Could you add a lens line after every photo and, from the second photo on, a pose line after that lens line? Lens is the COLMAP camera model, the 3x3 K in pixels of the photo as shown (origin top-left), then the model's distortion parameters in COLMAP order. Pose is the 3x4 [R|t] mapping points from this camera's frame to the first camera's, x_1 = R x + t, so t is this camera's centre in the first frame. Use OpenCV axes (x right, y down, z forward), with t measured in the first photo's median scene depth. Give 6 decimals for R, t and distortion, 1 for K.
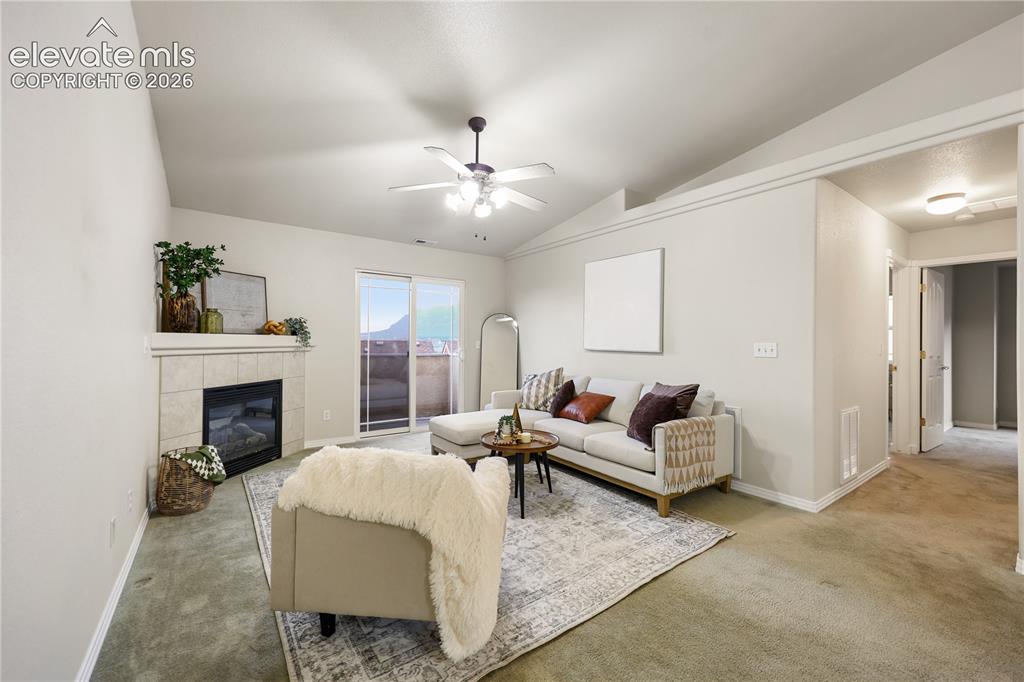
lens RADIAL K [[410.3, 0, 512.0], [0, 410.3, 341.0], [0, 0, 1]] dist [0.000008, -0.000827]
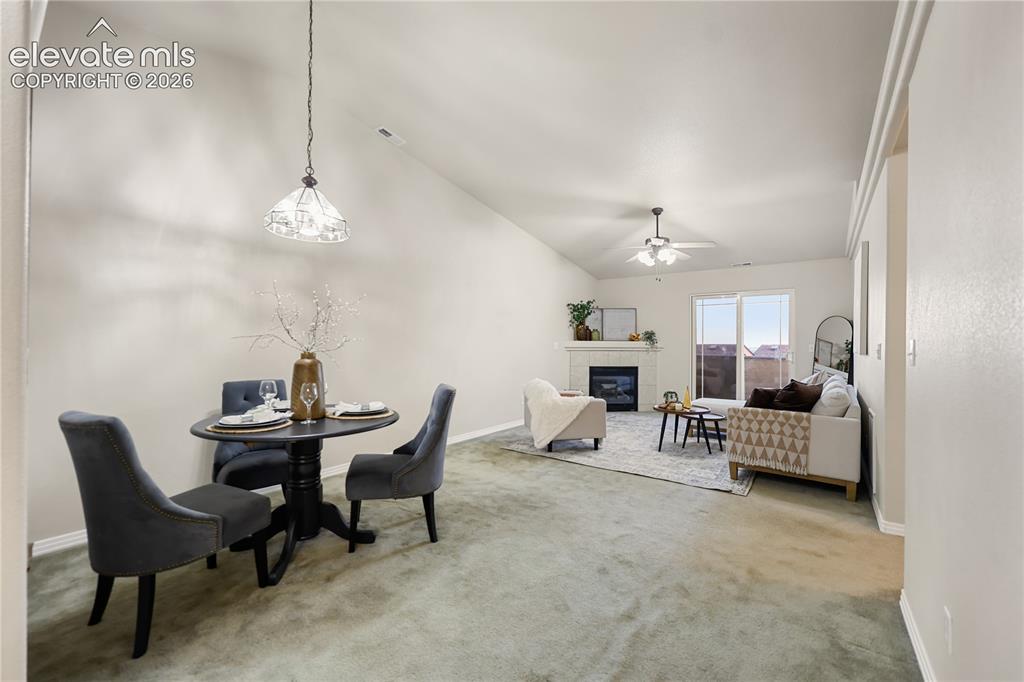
lens RADIAL K [[410.3, 0, 512.0], [0, 410.3, 341.0], [0, 0, 1]] dist [0.000008, -0.000827]
pose [[0.294854, -0.012638, -0.955459, 1.202799], [-0.003668, 0.999890, -0.014358, 0.015061], [0.955535, 0.007738, 0.294776, -0.034758]]
